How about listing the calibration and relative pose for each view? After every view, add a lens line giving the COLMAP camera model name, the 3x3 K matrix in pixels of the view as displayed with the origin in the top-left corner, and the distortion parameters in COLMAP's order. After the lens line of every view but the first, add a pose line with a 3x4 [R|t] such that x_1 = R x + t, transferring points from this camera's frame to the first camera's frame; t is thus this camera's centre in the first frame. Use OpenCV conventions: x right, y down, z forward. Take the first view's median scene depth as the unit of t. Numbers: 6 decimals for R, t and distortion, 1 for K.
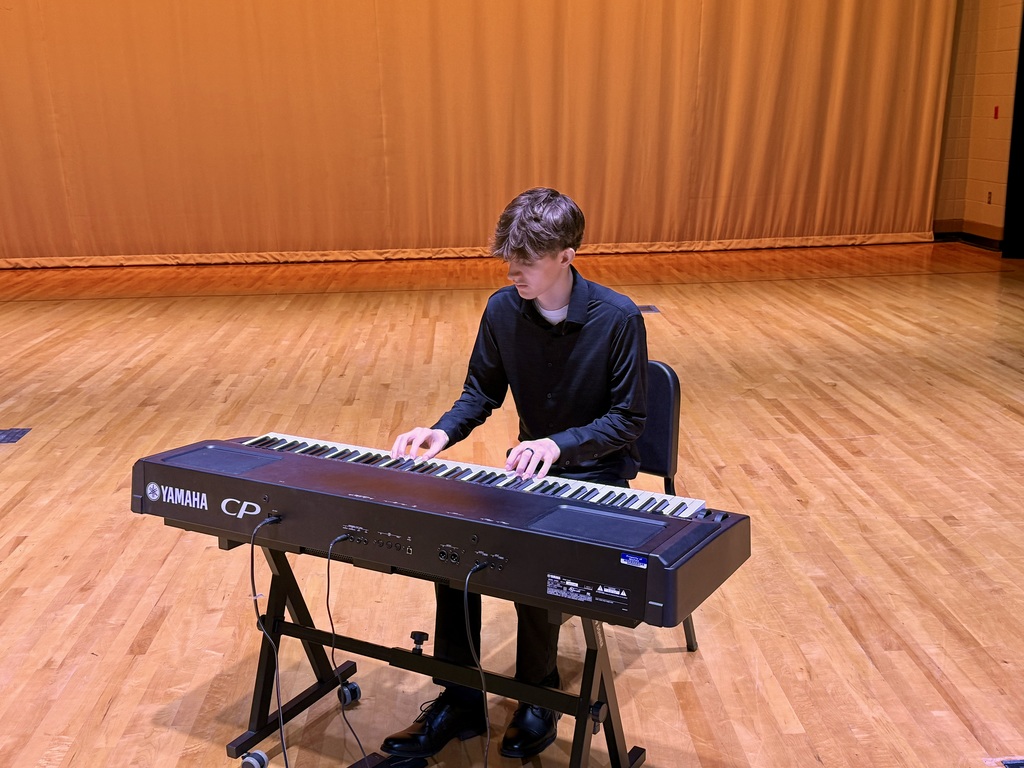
lens RADIAL K [[1145.4, 0, 512.0], [0, 1145.4, 384.0], [0, 0, 1]] dist [0.172823, -0.409197]
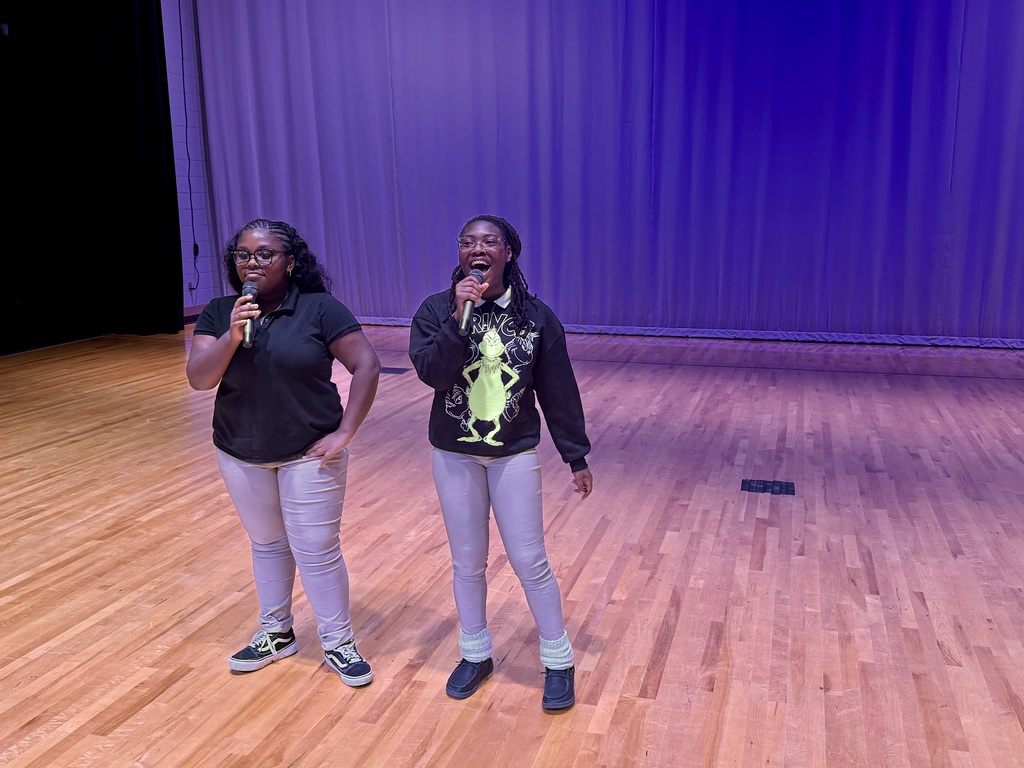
lens RADIAL K [[1004.1, 0, 512.0], [0, 1004.1, 384.0], [0, 0, 1]] dist [0.154176, -0.303748]
pose [[0.949232, 0.081543, -0.303824, -0.189476], [-0.099209, 0.994131, -0.043141, 0.006466], [0.298523, 0.071093, 0.951751, -0.012355]]
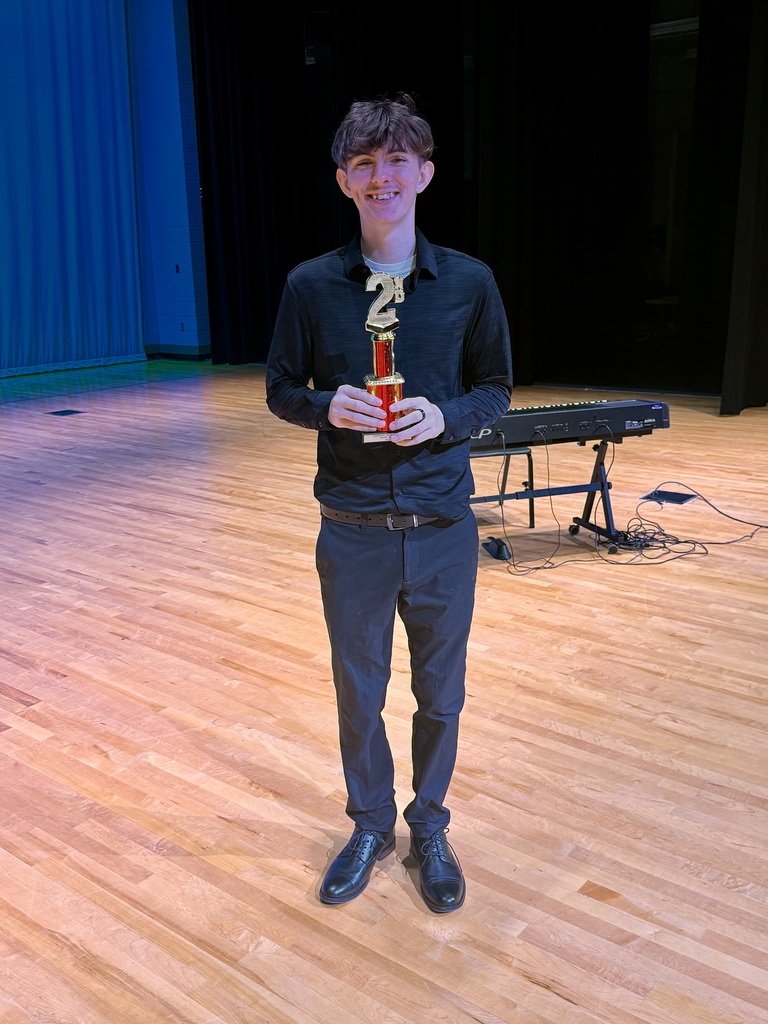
lens RADIAL K [[967.1, 0, 377.1], [0, 967.1, 510.3], [0, 0, 1]] dist [0.189870, -0.377098]
pose [[0.655020, -0.186433, 0.732251, -0.378666], [0.187701, 0.978854, 0.081315, 0.014846], [-0.731927, 0.084182, 0.676163, -0.010640]]
